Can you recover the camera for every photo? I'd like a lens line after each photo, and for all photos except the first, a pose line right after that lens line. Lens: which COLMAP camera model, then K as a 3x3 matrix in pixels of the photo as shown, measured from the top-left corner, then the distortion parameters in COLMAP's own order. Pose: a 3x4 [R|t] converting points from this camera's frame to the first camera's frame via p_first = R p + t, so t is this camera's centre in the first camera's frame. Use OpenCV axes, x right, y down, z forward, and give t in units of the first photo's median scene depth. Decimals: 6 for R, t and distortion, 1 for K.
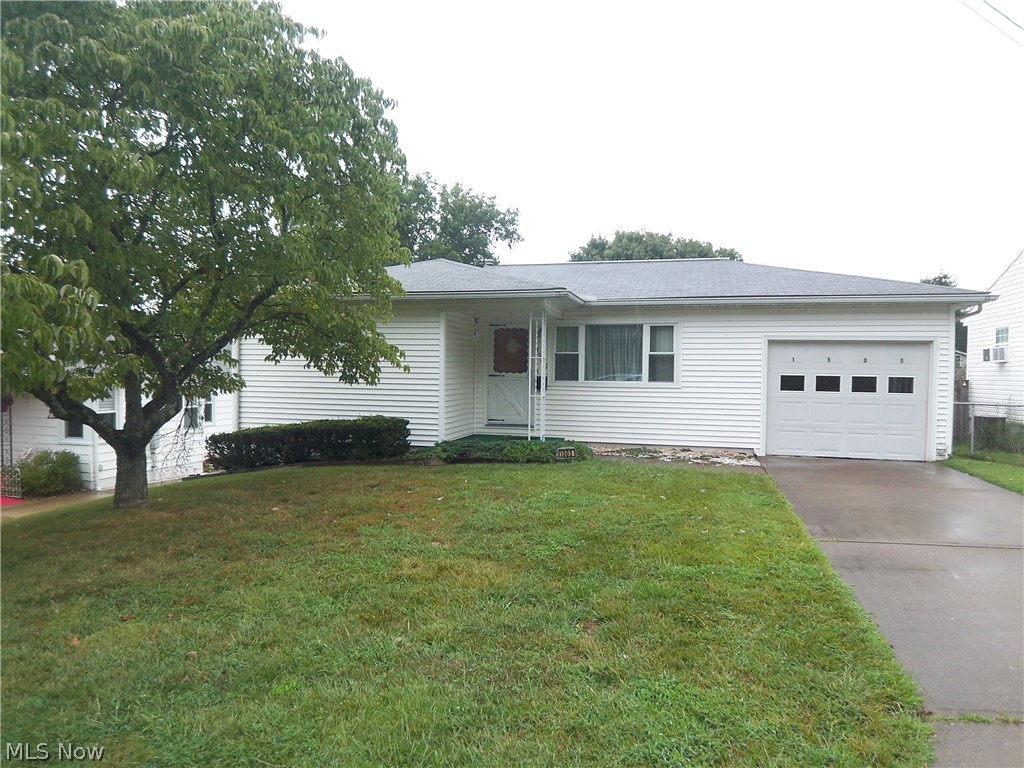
lens RADIAL K [[689.5, 0, 514.7], [0, 689.5, 394.3], [0, 0, 1]] dist [-0.008764, -0.043378]
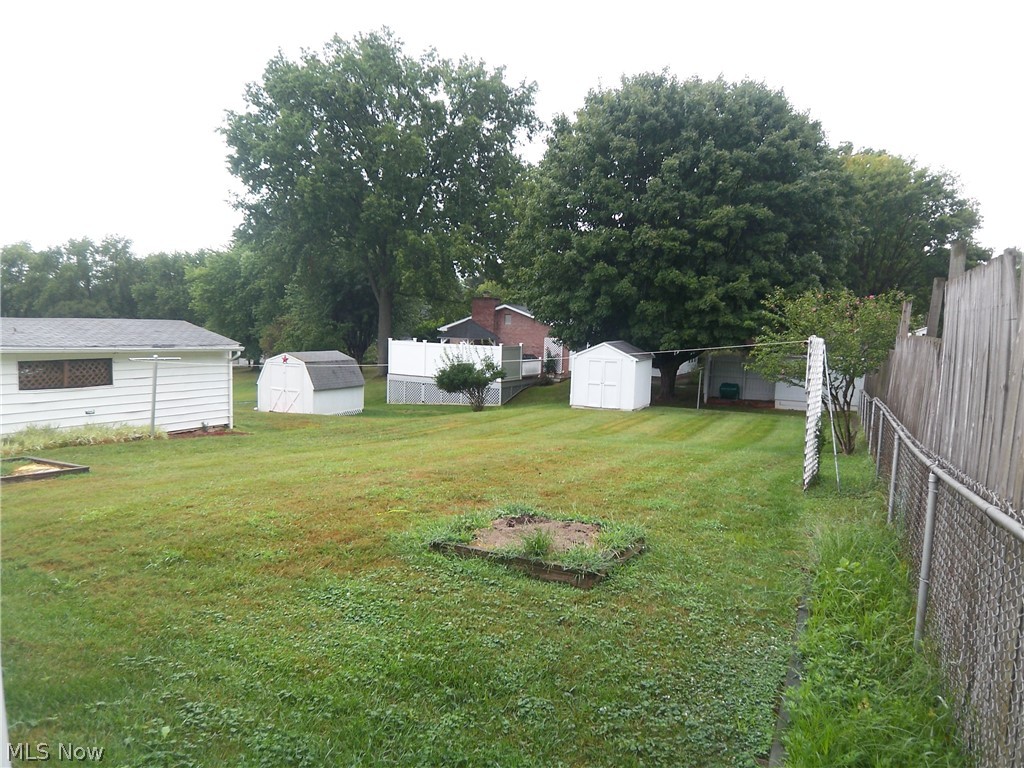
lens RADIAL K [[689.5, 0, 514.7], [0, 689.5, 394.3], [0, 0, 1]] dist [-0.008764, -0.043378]
pose [[0.974498, 0.038539, -0.221061, 0.768454], [-0.022626, 0.996996, 0.074070, -0.004429], [0.223252, -0.067179, 0.972443, 1.458975]]
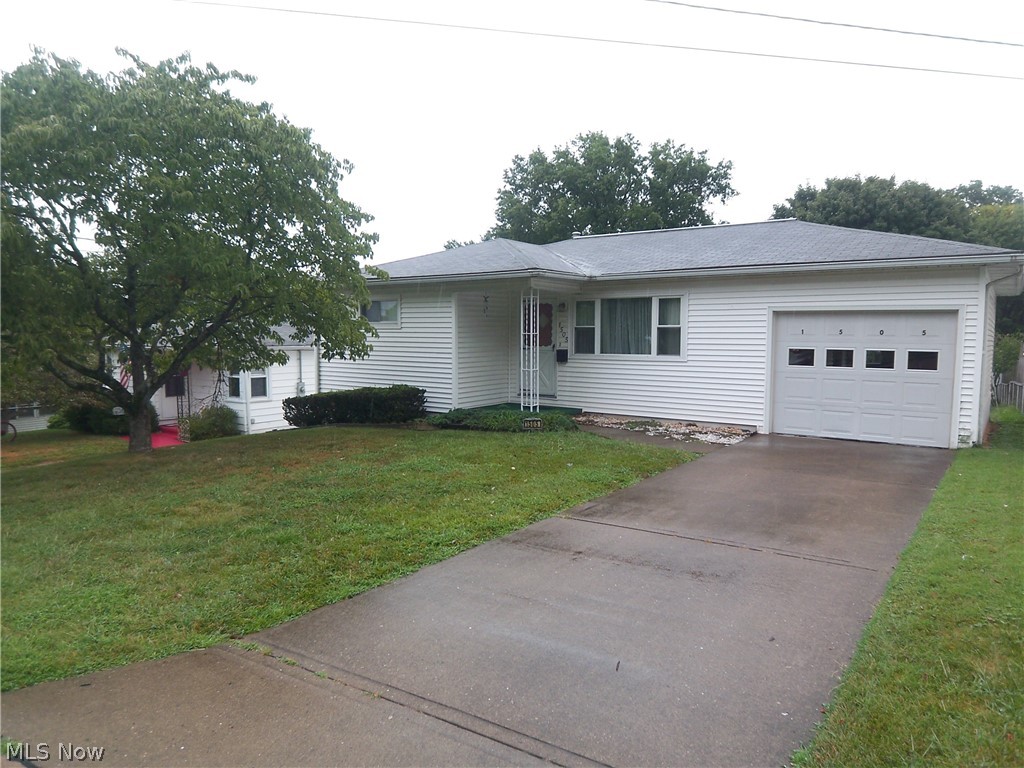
lens RADIAL K [[689.5, 0, 514.7], [0, 689.5, 394.3], [0, 0, 1]] dist [-0.008764, -0.043378]
pose [[0.933582, 0.021889, -0.357694, 0.362381], [-0.001469, 0.998358, 0.057259, -0.018392], [0.358361, -0.052930, 0.932082, -0.006826]]
